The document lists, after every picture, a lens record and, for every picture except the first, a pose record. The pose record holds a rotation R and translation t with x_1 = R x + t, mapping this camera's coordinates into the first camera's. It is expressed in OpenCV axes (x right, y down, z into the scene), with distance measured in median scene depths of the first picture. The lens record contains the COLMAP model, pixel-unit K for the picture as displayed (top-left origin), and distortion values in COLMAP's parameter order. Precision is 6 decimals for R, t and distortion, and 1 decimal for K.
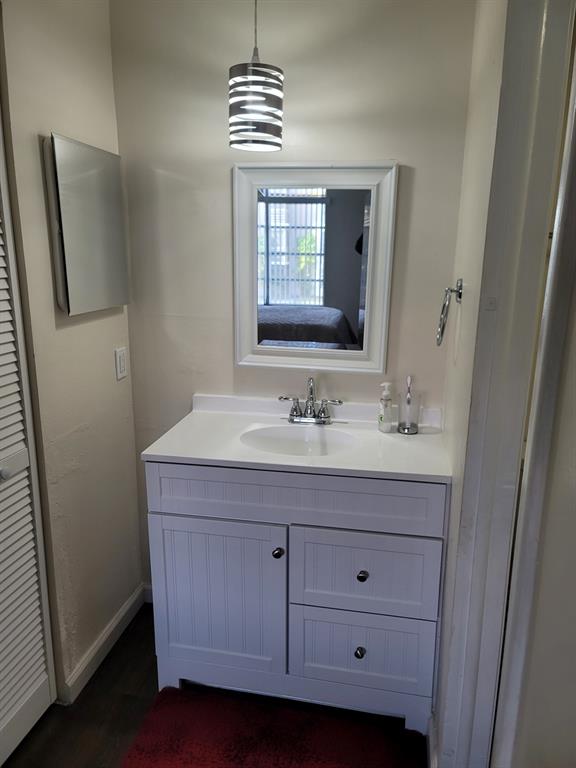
lens RADIAL K [[575.2, 0, 289.1], [0, 575.2, 388.5], [0, 0, 1]] dist [0.025027, -0.000418]
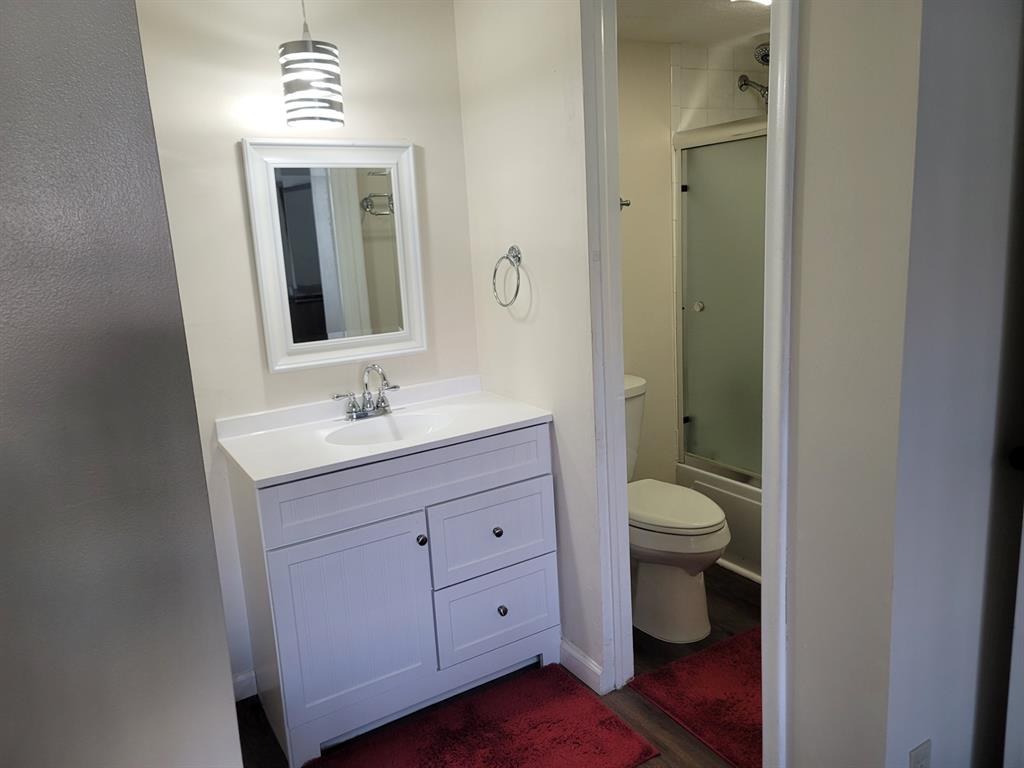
lens RADIAL K [[796.0, 0, 510.6], [0, 796.0, 389.3], [0, 0, 1]] dist [0.007816, -0.002681]
pose [[0.712850, -0.190312, 0.675000, -0.726197], [0.229630, 0.972760, 0.031757, 0.031141], [-0.662657, 0.132363, 0.737134, -0.101311]]
